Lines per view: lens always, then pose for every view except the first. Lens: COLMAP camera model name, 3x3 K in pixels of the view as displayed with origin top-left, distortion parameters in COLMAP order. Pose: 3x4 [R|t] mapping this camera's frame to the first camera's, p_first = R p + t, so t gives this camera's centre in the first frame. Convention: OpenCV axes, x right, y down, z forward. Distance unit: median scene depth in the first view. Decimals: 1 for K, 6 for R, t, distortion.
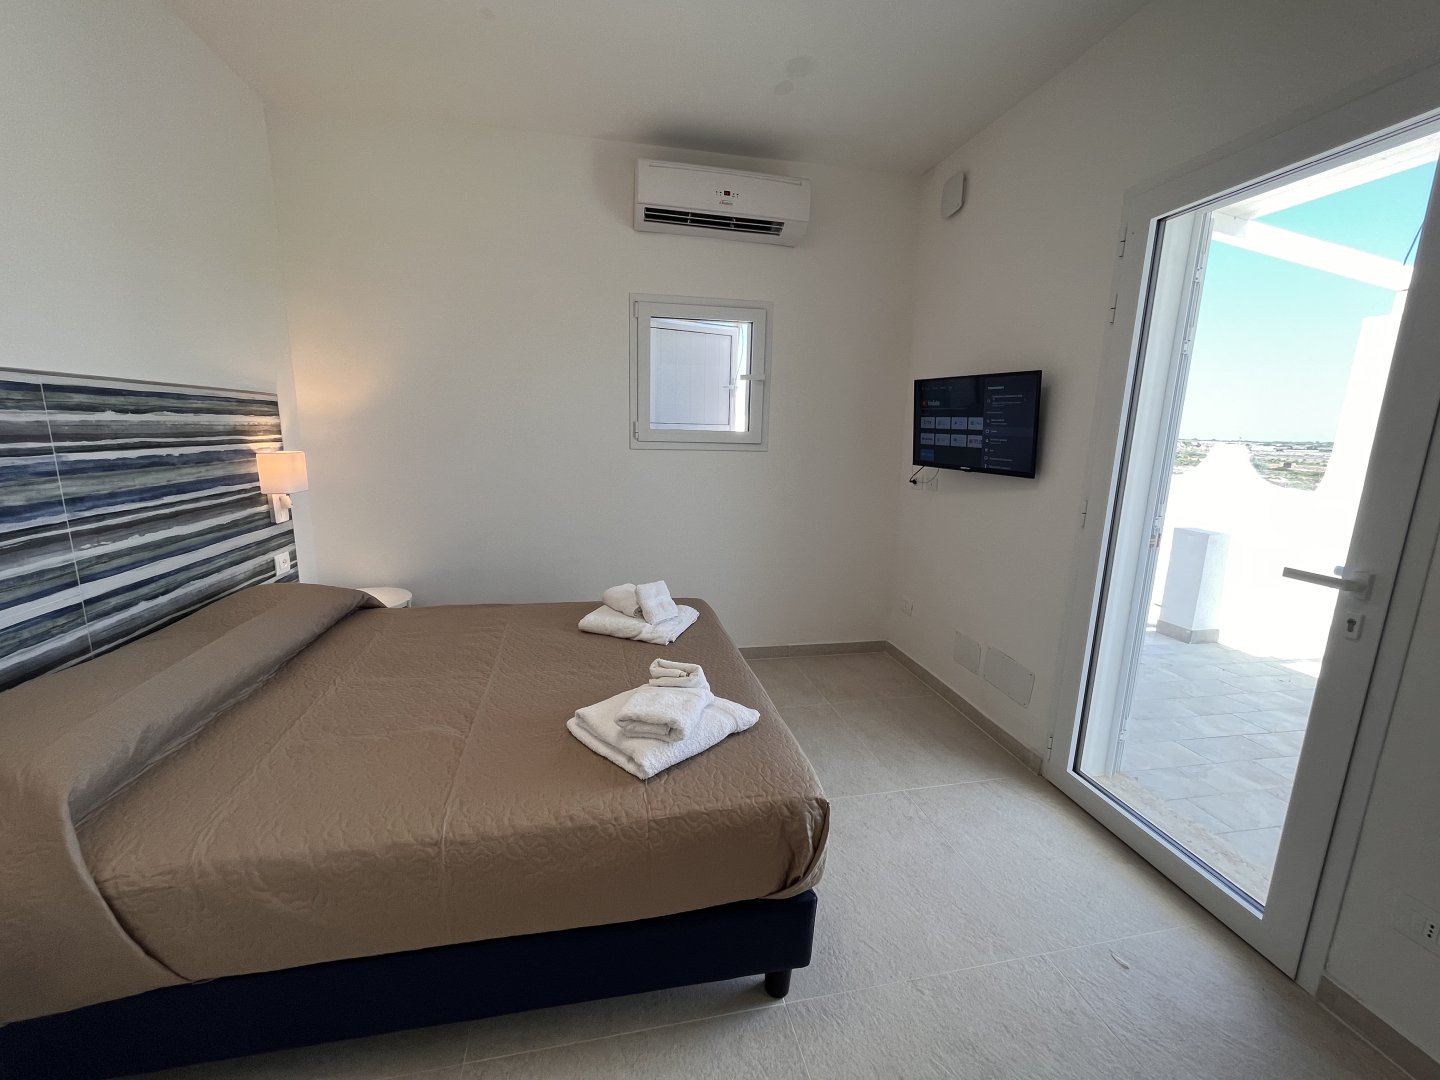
lens RADIAL K [[579.8, 0, 715.4], [0, 579.8, 536.9], [0, 0, 1]] dist [0.000148, -0.000078]
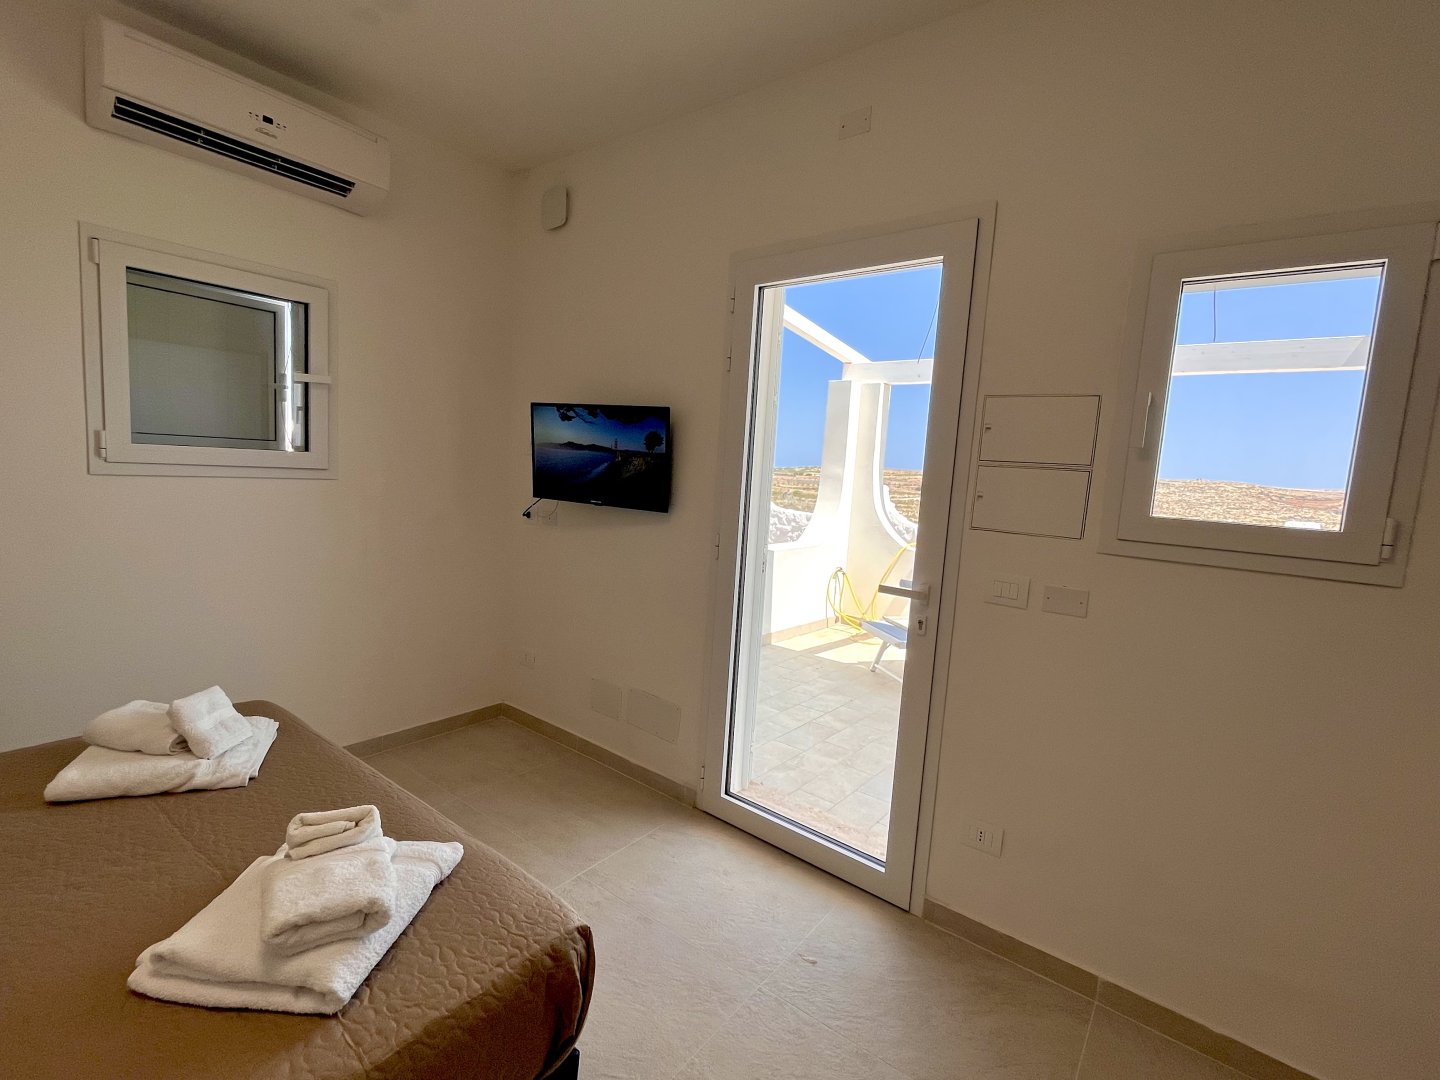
lens RADIAL K [[664.3, 0, 719.9], [0, 664.3, 536.7], [0, 0, 1]] dist [-0.003134, -0.000043]
pose [[0.761595, -0.045717, 0.646439, -0.147113], [0.076434, 0.996883, -0.019549, -0.035082], [-0.643530, 0.064299, 0.762715, 0.078848]]
